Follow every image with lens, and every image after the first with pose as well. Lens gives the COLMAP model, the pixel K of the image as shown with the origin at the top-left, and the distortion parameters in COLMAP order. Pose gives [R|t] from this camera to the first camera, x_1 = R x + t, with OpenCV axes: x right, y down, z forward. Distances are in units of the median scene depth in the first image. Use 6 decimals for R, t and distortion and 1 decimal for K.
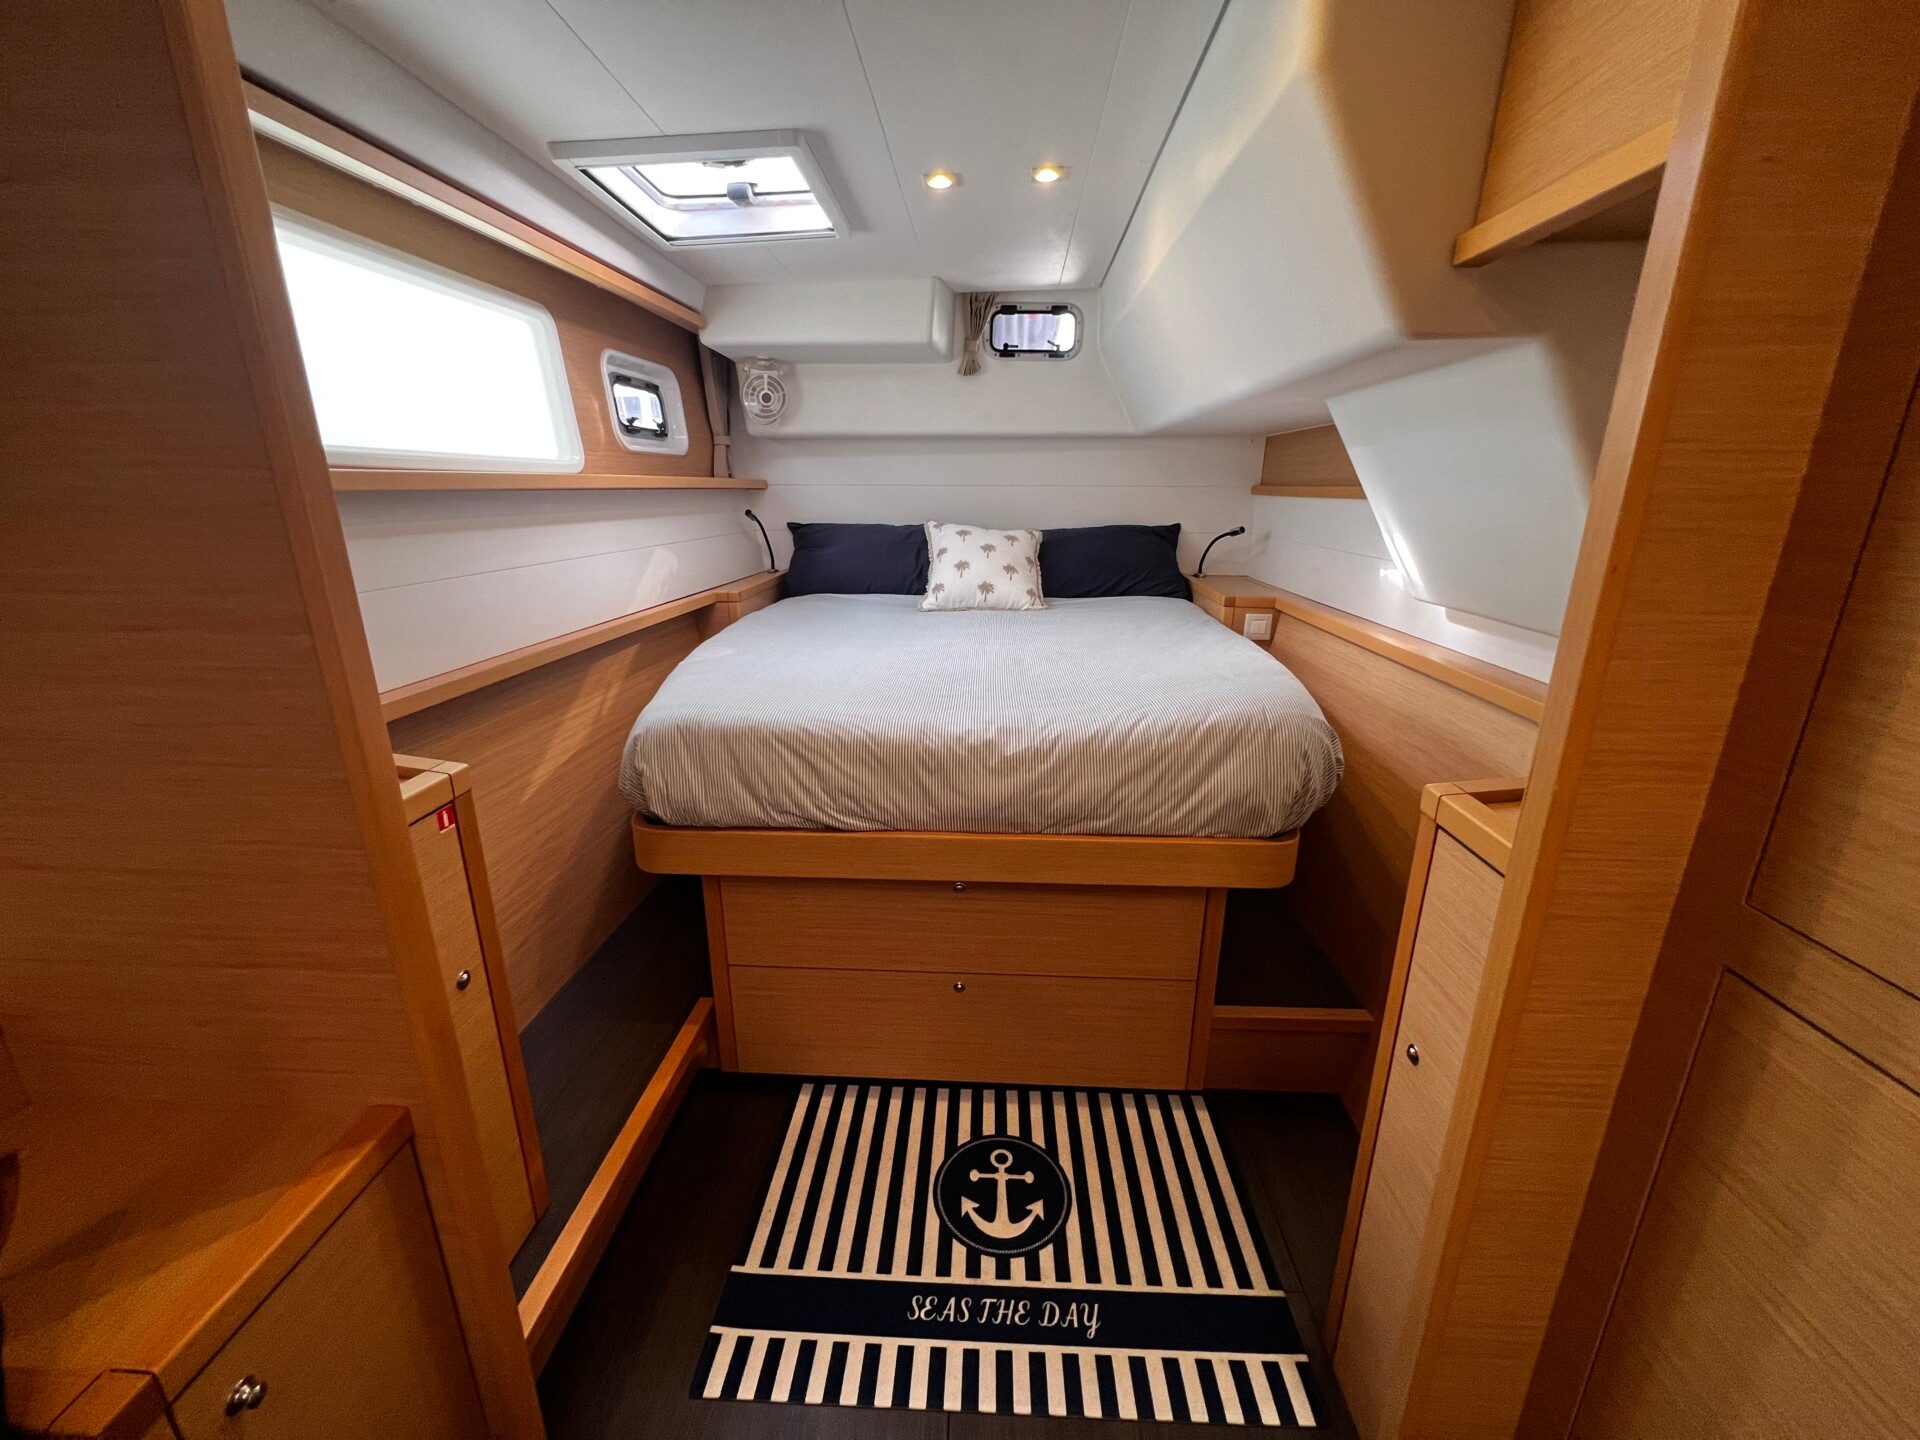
lens RADIAL K [[766.1, 0, 957.2], [0, 766.1, 716.0], [0, 0, 1]] dist [-0.002209, -0.000425]
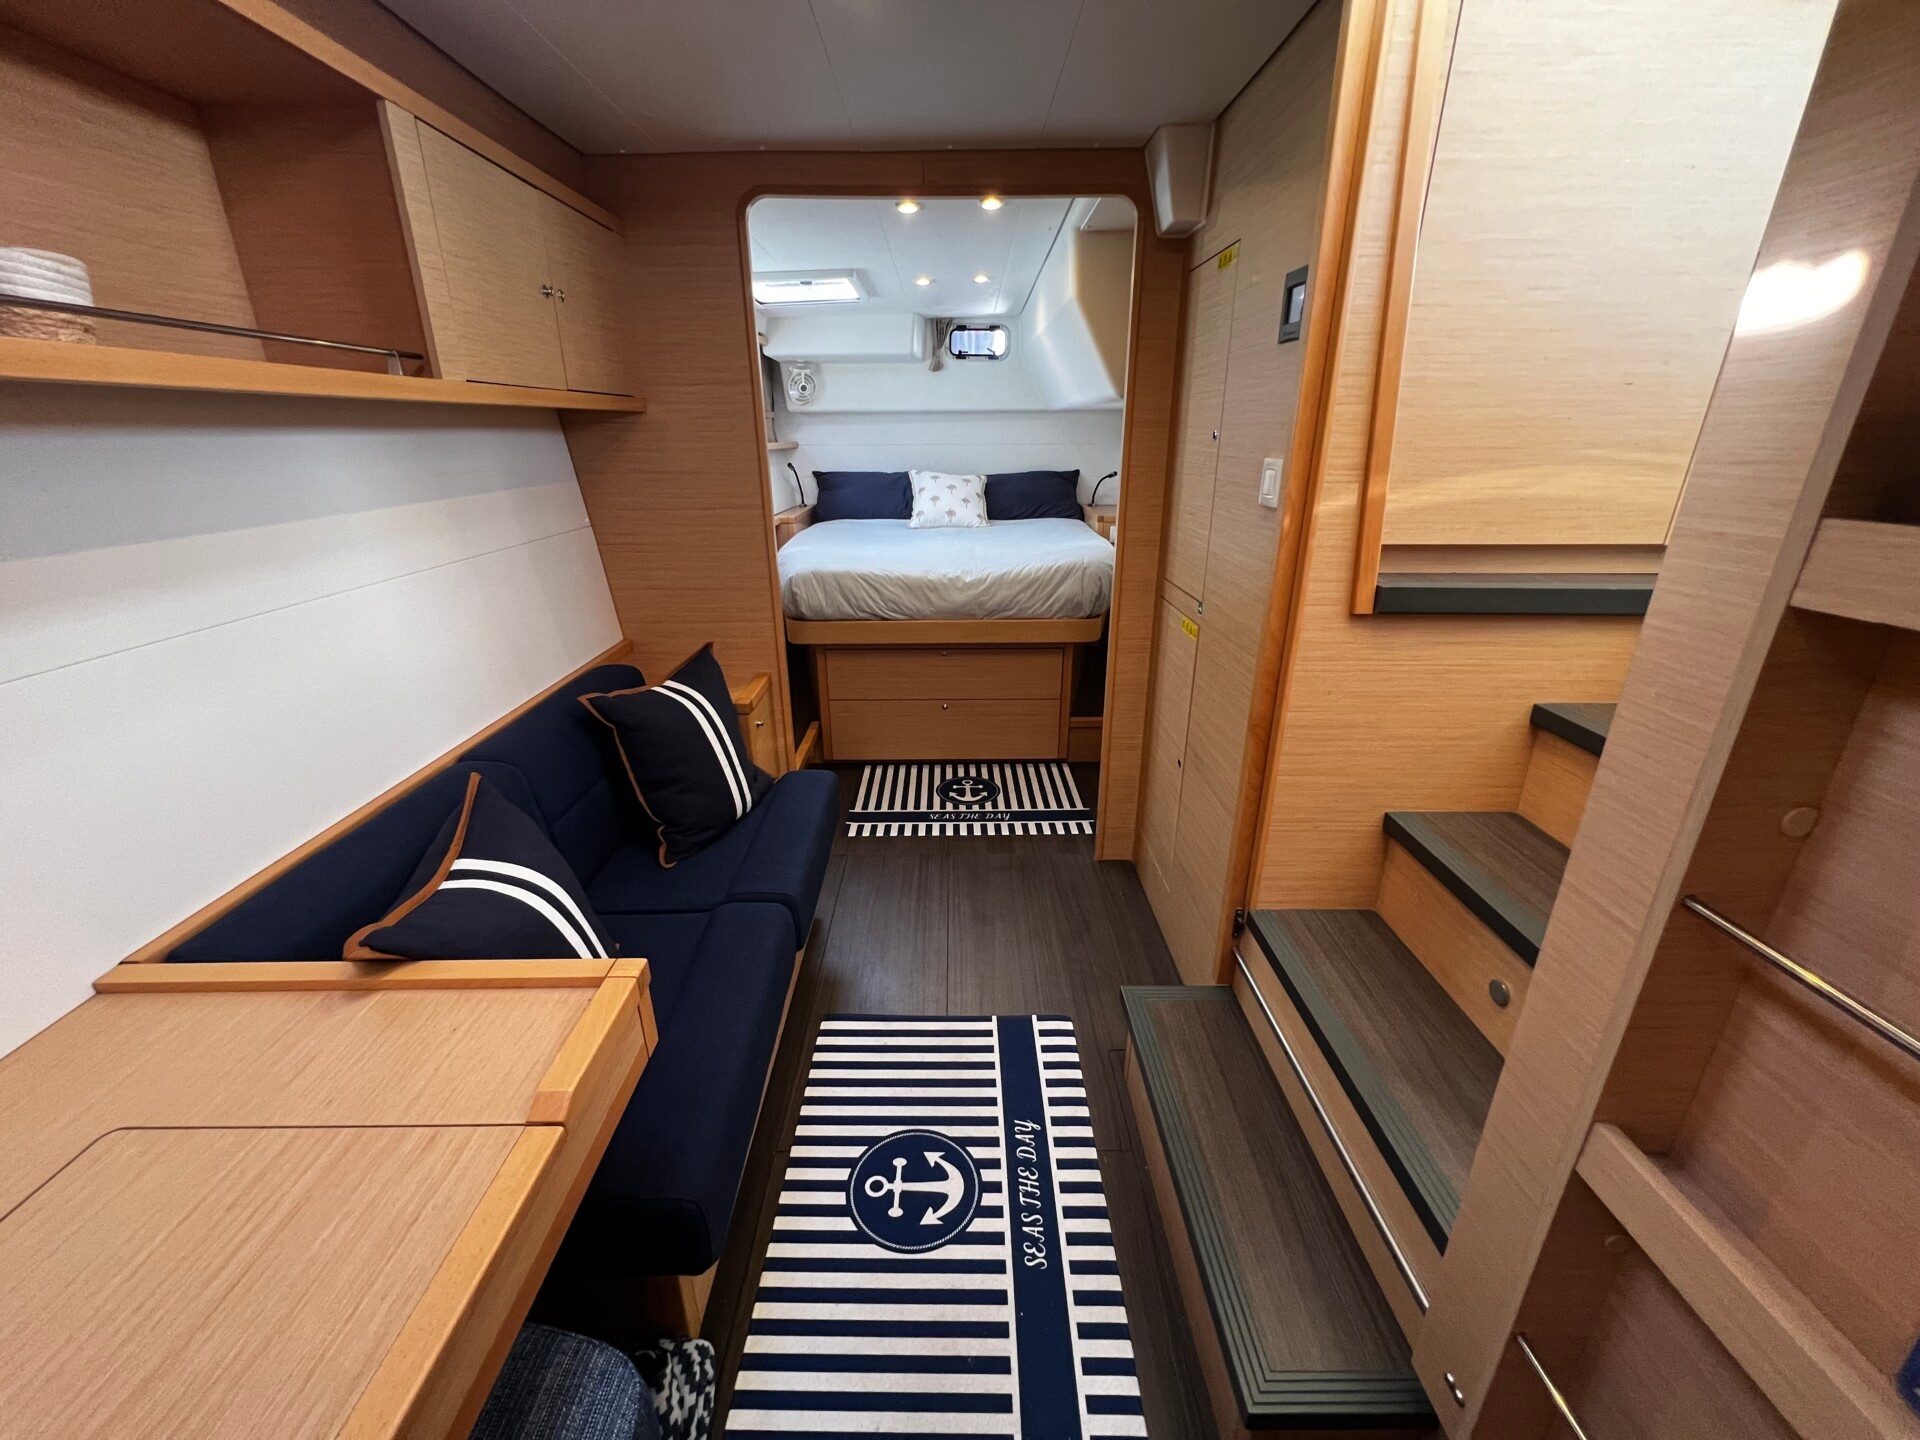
lens RADIAL K [[766.1, 0, 957.2], [0, 766.1, 716.0], [0, 0, 1]] dist [-0.002209, -0.000425]
pose [[0.998381, -0.025549, 0.050829, -0.060034], [0.022015, 0.997380, 0.068915, 0.210708], [-0.052457, -0.067685, 0.996327, -0.892033]]
